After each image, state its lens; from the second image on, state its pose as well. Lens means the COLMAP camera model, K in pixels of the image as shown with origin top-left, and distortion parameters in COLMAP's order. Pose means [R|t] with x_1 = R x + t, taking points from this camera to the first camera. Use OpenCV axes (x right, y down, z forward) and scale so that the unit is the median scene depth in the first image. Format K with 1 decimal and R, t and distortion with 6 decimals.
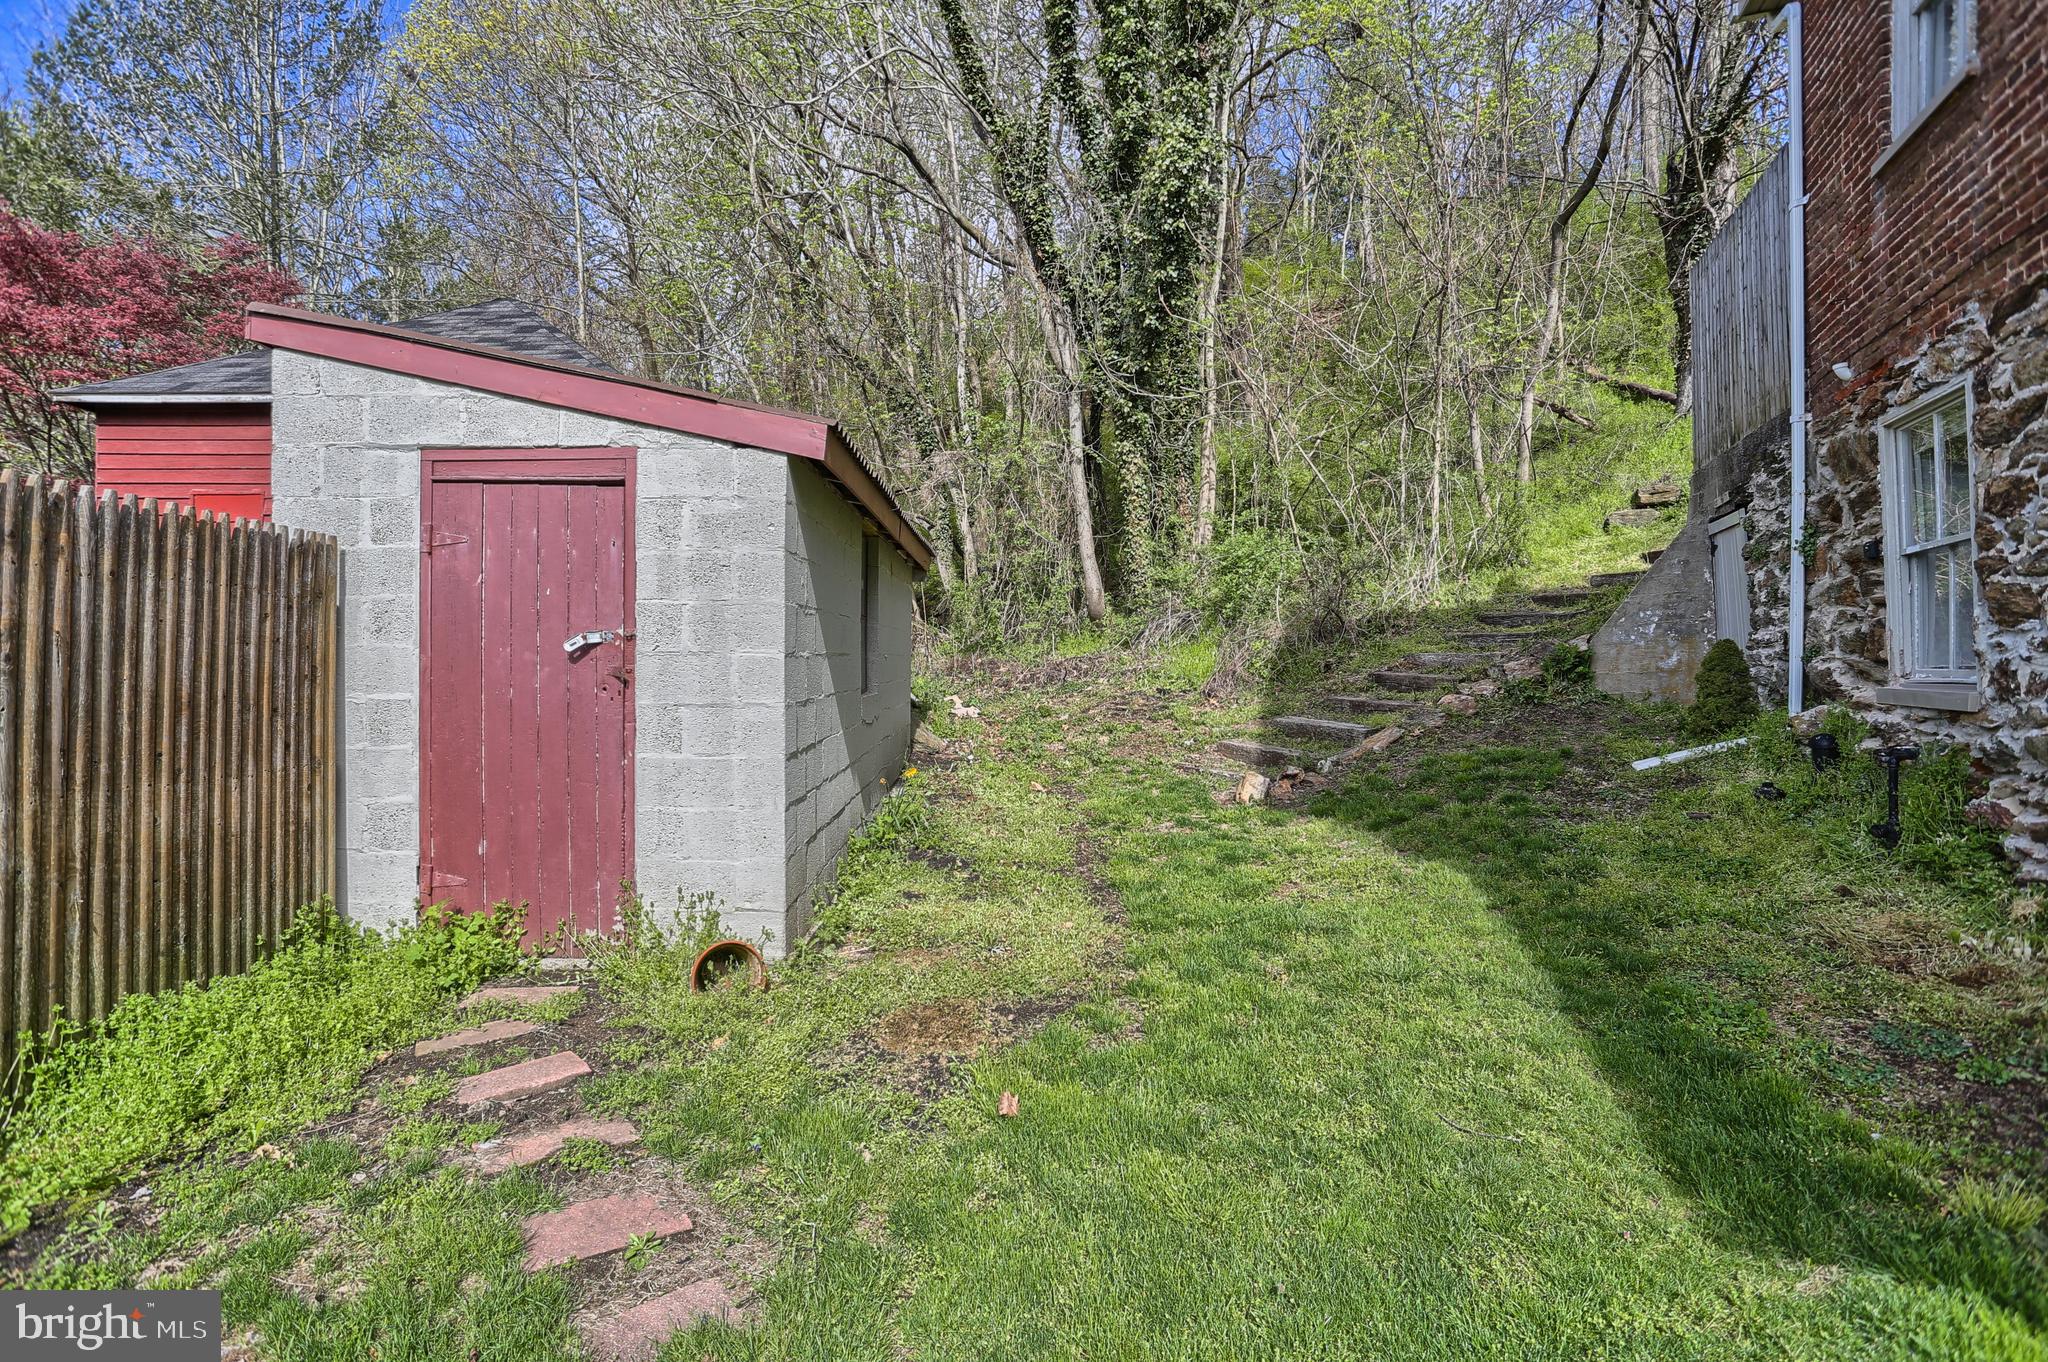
lens RADIAL K [[995.5, 0, 1016.6], [0, 995.5, 675.1], [0, 0, 1]] dist [-0.078853, 0.039560]
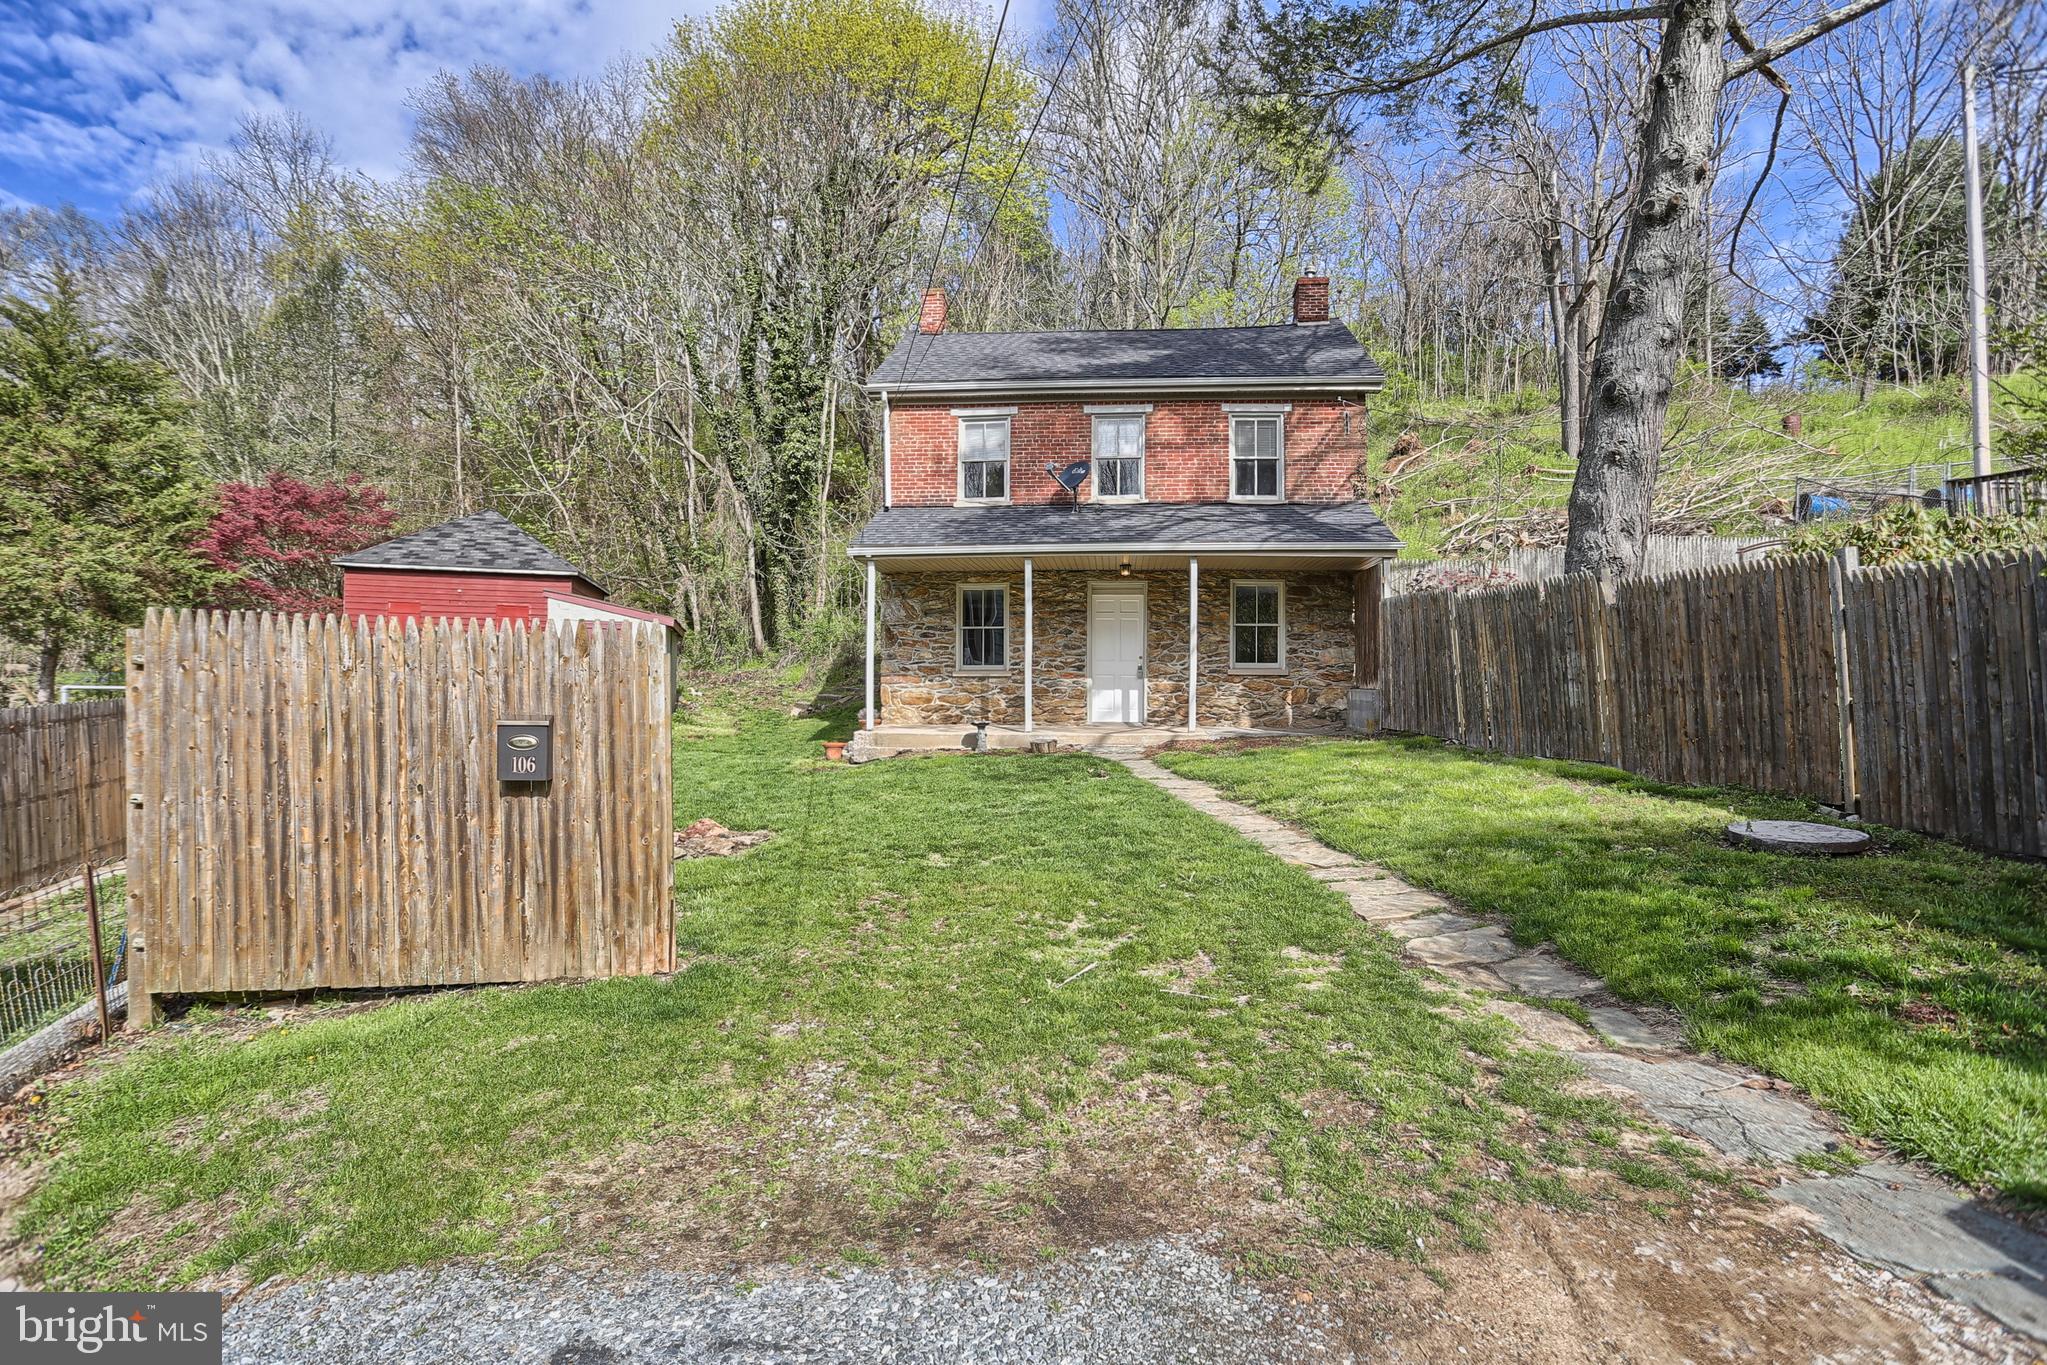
lens RADIAL K [[997.4, 0, 1014.4], [0, 997.4, 681.8], [0, 0, 1]] dist [-0.080708, 0.040157]
pose [[0.961837, 0.007262, 0.273527, 0.037243], [-0.002271, 0.999825, -0.018557, 0.059119], [-0.273614, 0.017227, 0.961685, -1.721521]]
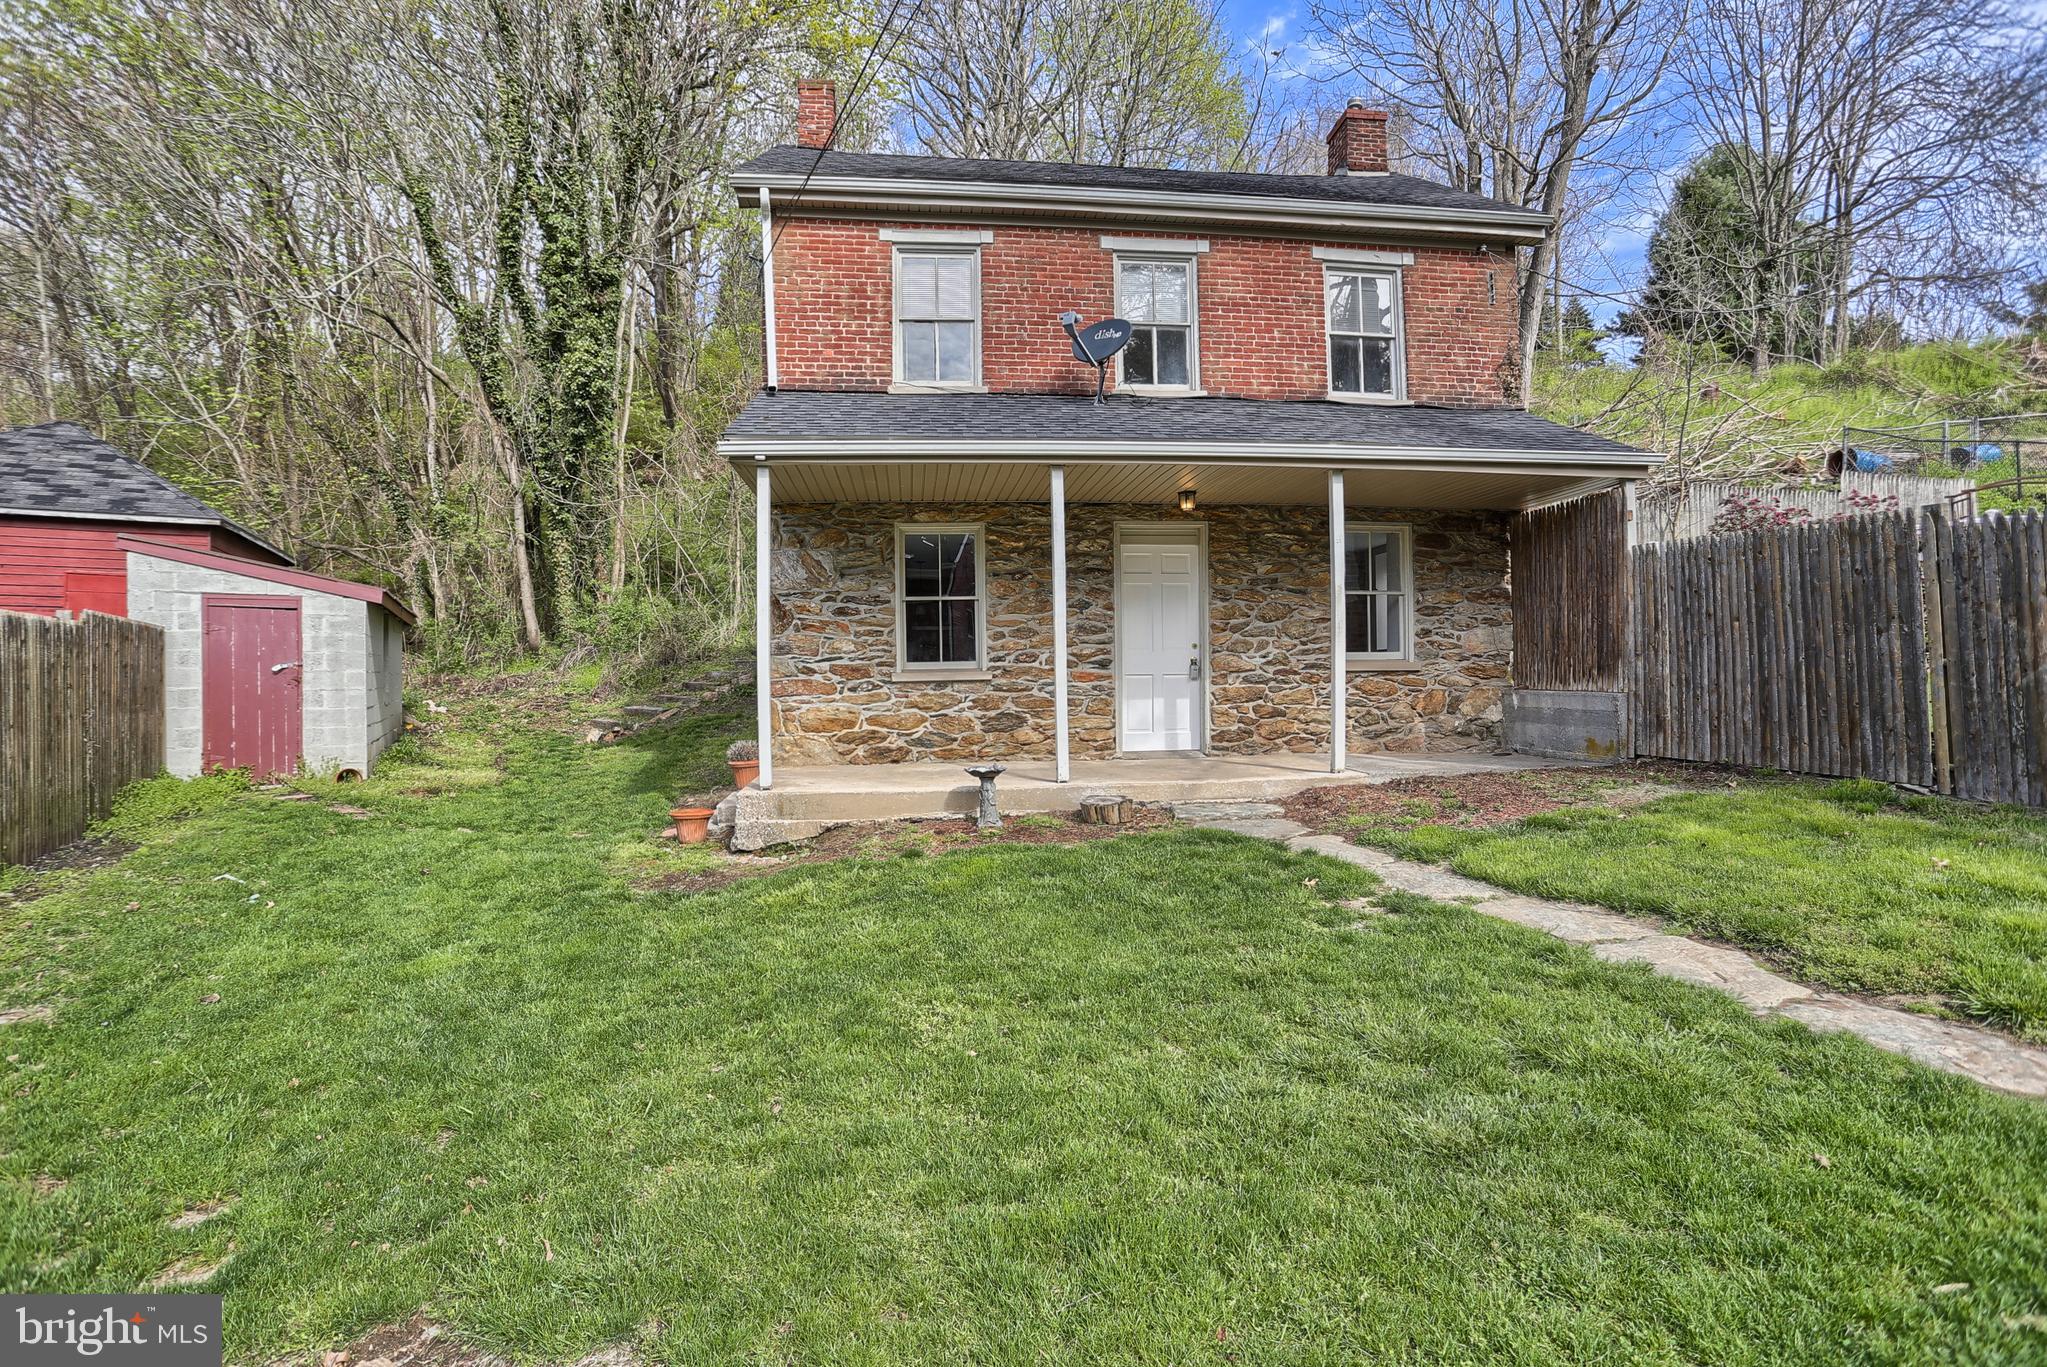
lens RADIAL K [[993.4, 0, 1015.9], [0, 993.4, 679.0], [0, 0, 1]] dist [-0.071698, 0.029188]
pose [[0.883741, -0.011078, 0.467845, 0.048099], [0.019133, 0.999739, -0.012469, 0.029733], [-0.467584, 0.019971, 0.883723, -0.966369]]
